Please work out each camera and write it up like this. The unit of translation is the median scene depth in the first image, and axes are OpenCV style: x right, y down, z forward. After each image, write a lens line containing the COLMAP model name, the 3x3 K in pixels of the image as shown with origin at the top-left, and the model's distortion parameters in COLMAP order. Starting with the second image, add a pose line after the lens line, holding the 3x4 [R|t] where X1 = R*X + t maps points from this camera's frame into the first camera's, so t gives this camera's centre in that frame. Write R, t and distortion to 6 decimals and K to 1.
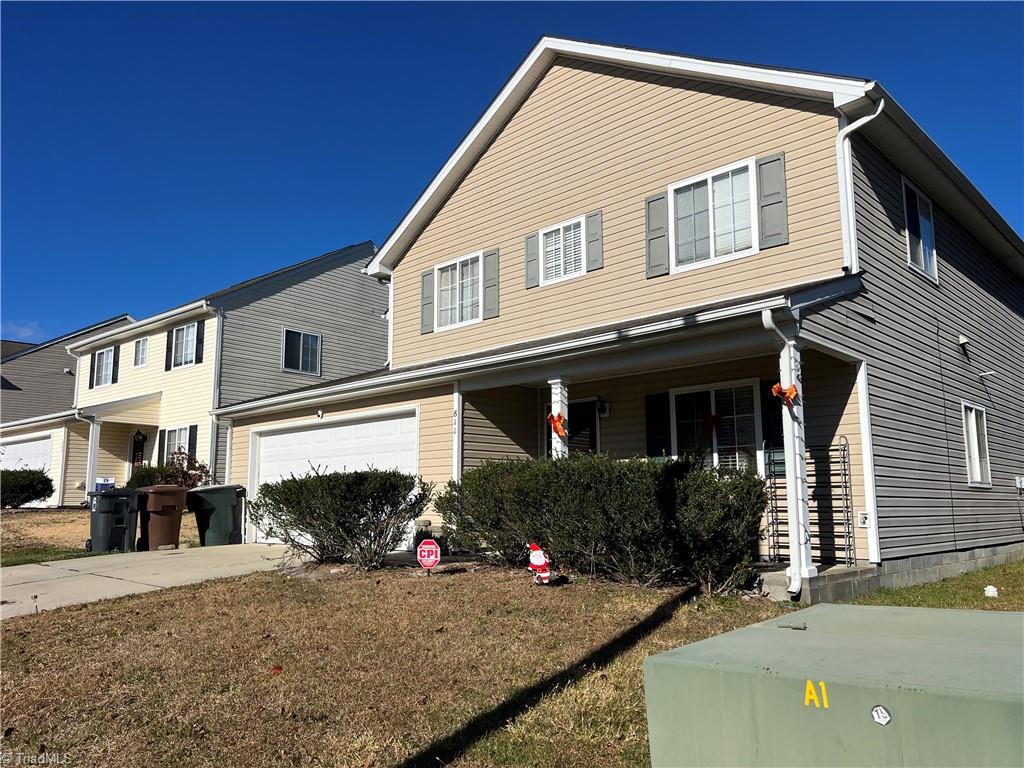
lens RADIAL K [[768.4, 0, 508.6], [0, 768.4, 387.9], [0, 0, 1]] dist [0.072105, -0.026231]
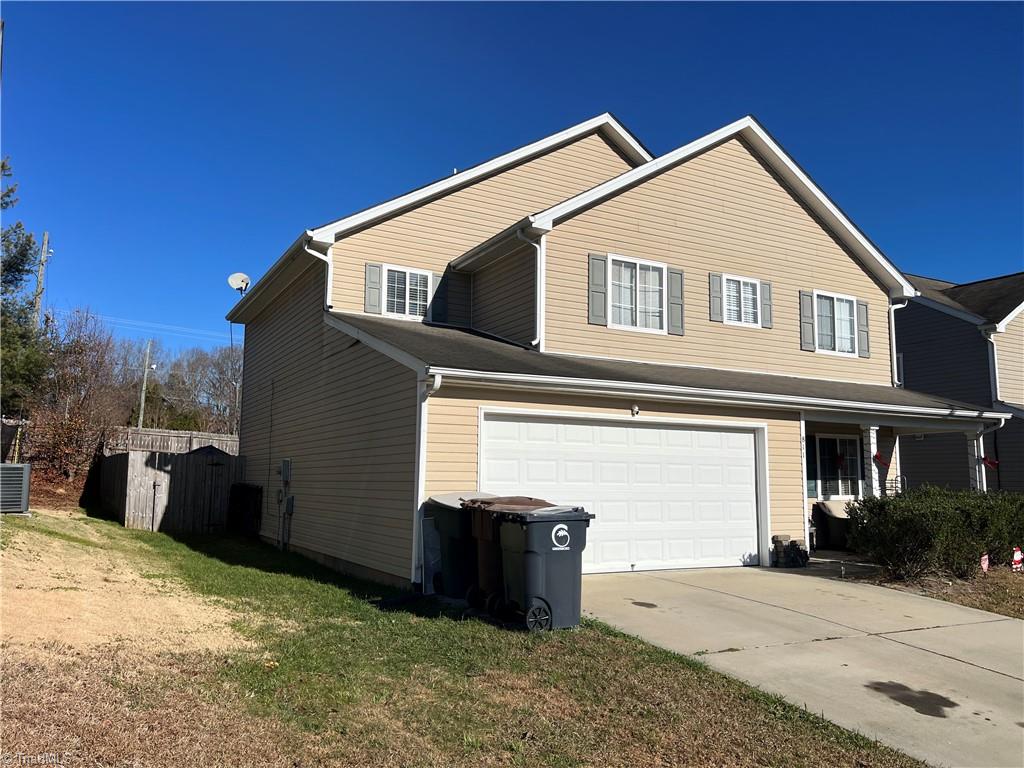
lens RADIAL K [[768.4, 0, 503.3], [0, 768.4, 388.2], [0, 0, 1]] dist [0.072105, -0.026231]
pose [[0.287771, 0.119286, 0.950241, -1.283057], [-0.154764, 0.984964, -0.076776, 0.114750], [-0.945112, -0.124969, 0.301905, 1.075655]]
